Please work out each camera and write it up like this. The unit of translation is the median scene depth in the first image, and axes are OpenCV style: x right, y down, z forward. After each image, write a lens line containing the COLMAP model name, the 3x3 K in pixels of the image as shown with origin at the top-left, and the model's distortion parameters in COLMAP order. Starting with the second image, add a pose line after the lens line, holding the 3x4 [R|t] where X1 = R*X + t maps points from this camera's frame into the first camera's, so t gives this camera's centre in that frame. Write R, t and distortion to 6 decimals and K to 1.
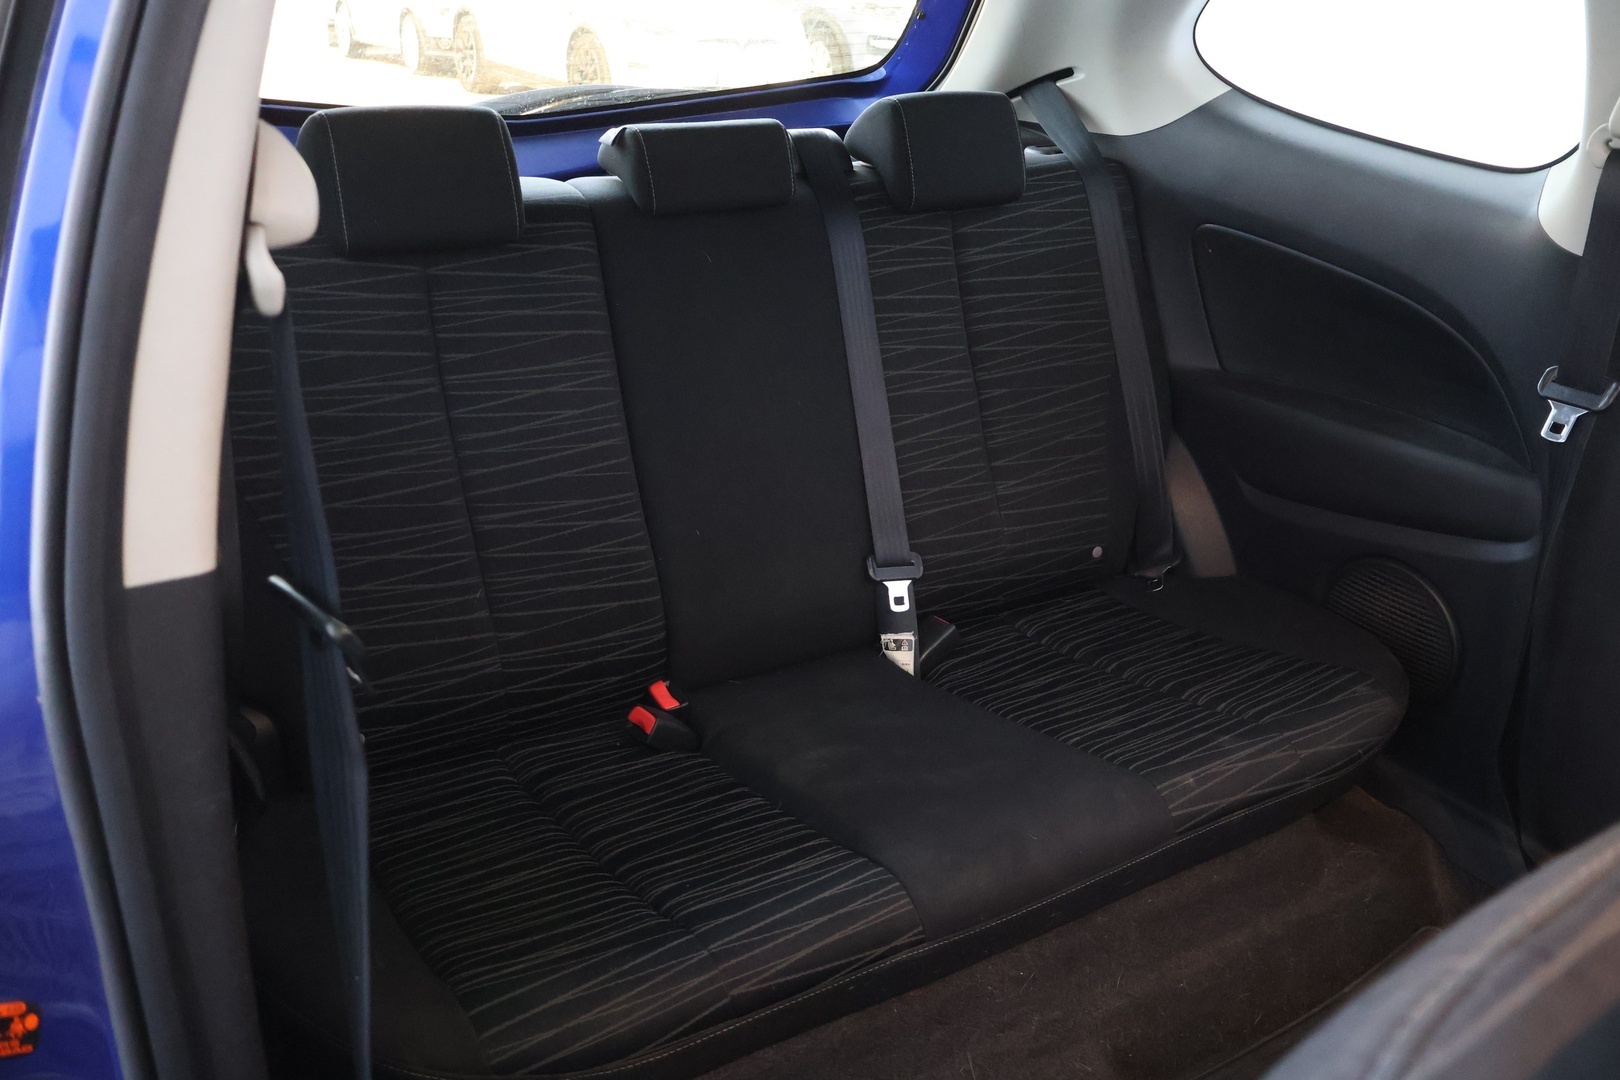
lens RADIAL K [[1348.7, 0, 803.6], [0, 1348.7, 533.0], [0, 0, 1]] dist [0.001489, 0.006999]
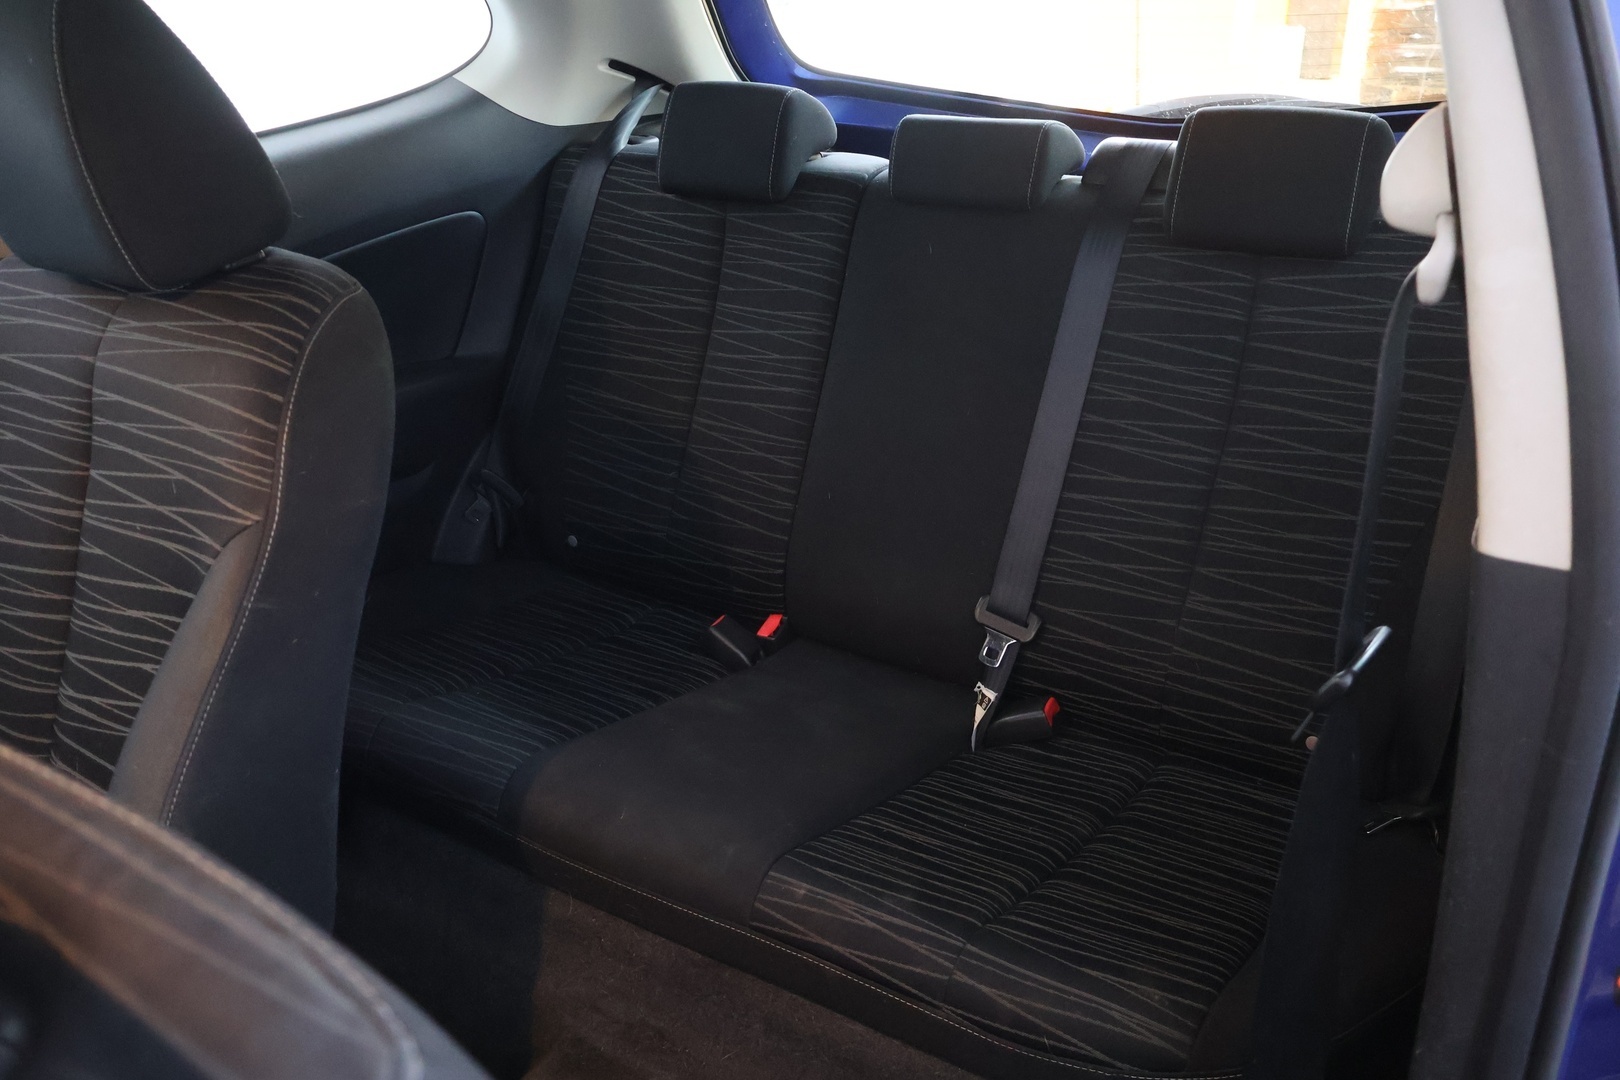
lens RADIAL K [[1348.7, 0, 804.2], [0, 1348.7, 542.3], [0, 0, 1]] dist [0.001489, 0.006999]
pose [[0.435164, 0.335284, -0.835594, 0.854489], [-0.325059, 0.923985, 0.201466, -0.183152], [0.839624, 0.183946, 0.511072, 0.467162]]
